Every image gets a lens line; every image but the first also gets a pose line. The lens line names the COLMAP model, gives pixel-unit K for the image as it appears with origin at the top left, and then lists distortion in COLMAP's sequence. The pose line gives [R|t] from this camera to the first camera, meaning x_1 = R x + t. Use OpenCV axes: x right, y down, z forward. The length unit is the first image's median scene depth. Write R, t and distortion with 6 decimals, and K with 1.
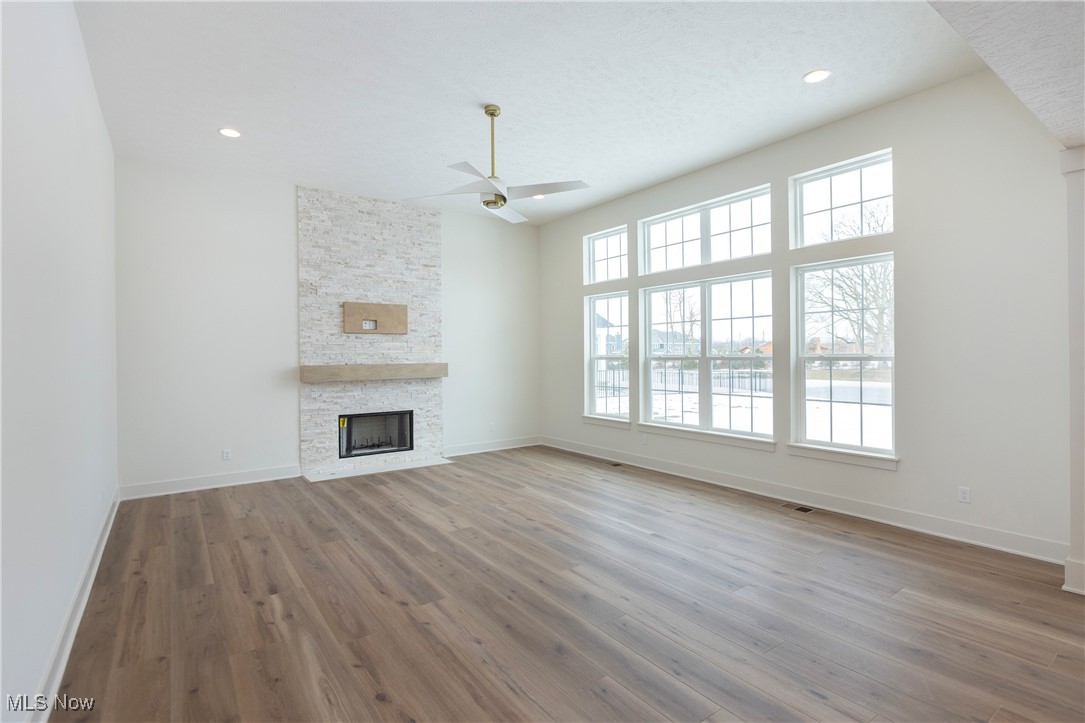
lens RADIAL K [[508.0, 0, 584.5], [0, 508.0, 351.3], [0, 0, 1]] dist [-0.008859, -0.002526]
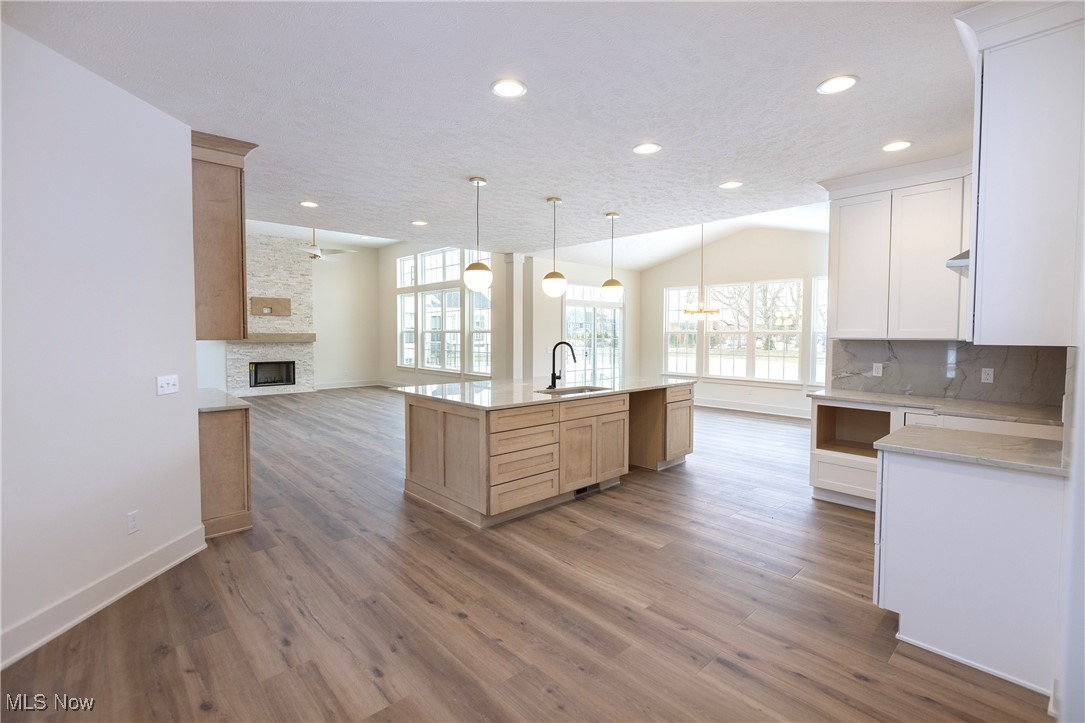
lens RADIAL K [[508.0, 0, 516.1], [0, 508.0, 349.7], [0, 0, 1]] dist [-0.008859, -0.002526]
pose [[0.999903, 0.010712, 0.008929, 0.390654], [-0.011052, 0.999176, 0.039054, 0.004354], [-0.008503, -0.039149, 0.999197, -0.702112]]
